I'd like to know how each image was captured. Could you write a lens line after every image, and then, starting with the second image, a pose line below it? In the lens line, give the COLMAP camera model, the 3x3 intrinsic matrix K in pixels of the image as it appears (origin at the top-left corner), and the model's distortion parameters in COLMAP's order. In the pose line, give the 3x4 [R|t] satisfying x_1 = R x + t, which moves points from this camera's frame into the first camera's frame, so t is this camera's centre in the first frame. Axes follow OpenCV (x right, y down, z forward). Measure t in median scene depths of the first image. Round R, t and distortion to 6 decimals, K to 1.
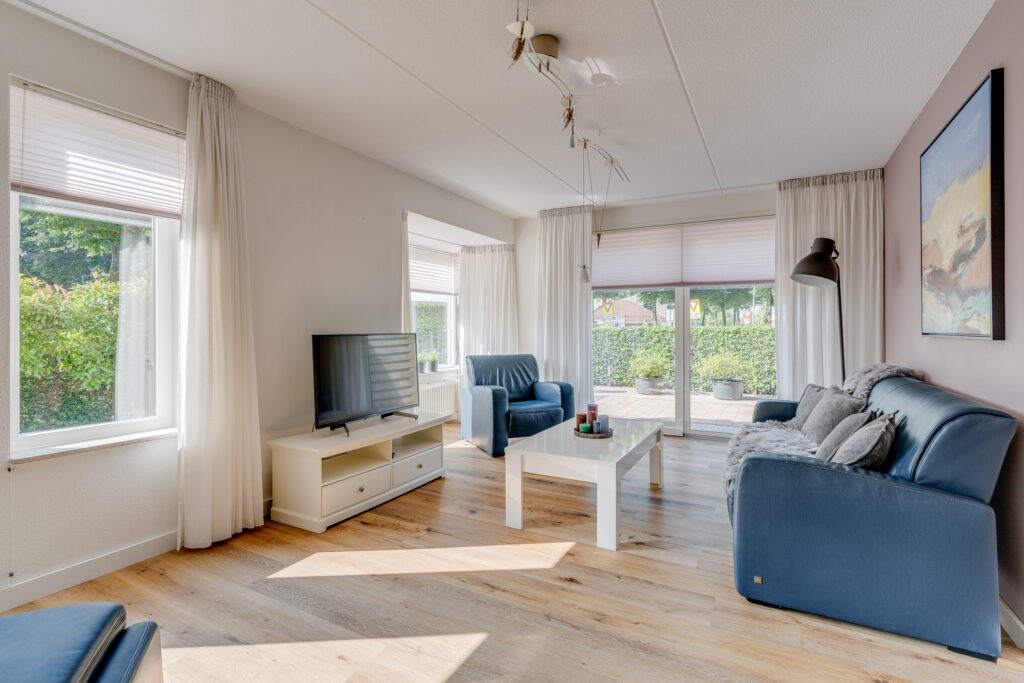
lens RADIAL K [[489.2, 0, 510.2], [0, 489.2, 333.1], [0, 0, 1]] dist [0.012268, -0.000112]
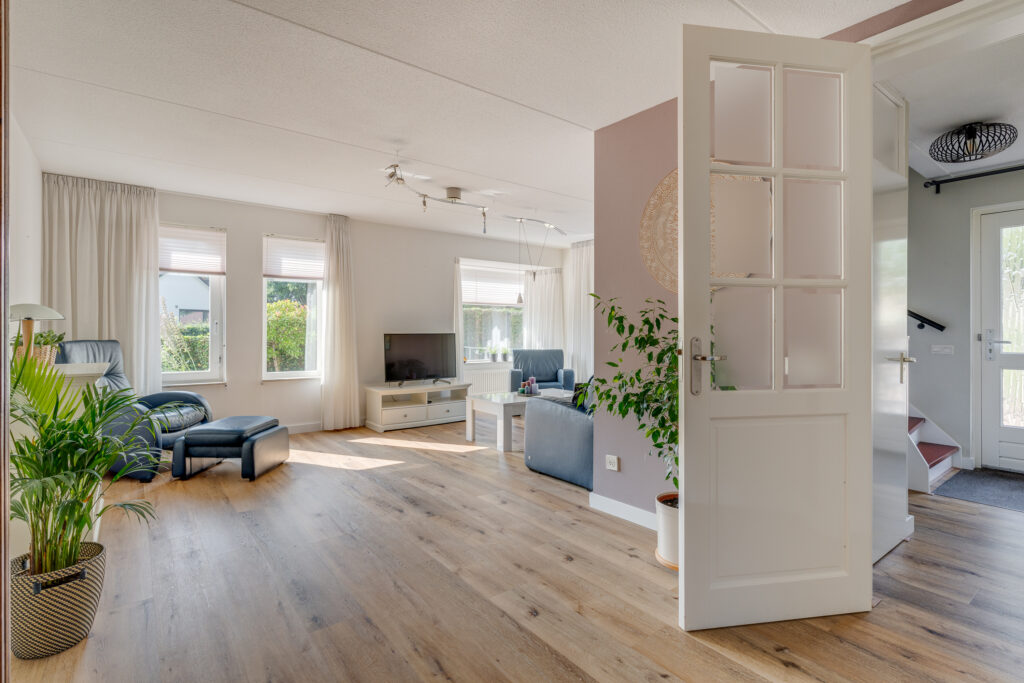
lens RADIAL K [[490.6, 0, 512.0], [0, 490.6, 341.5], [0, 0, 1]] dist [0.000334, 0.000104]
pose [[0.916893, 0.008332, -0.399047, 0.921399], [-0.001501, 0.999847, 0.017427, -0.003036], [0.399131, -0.015380, 0.916765, -0.634555]]
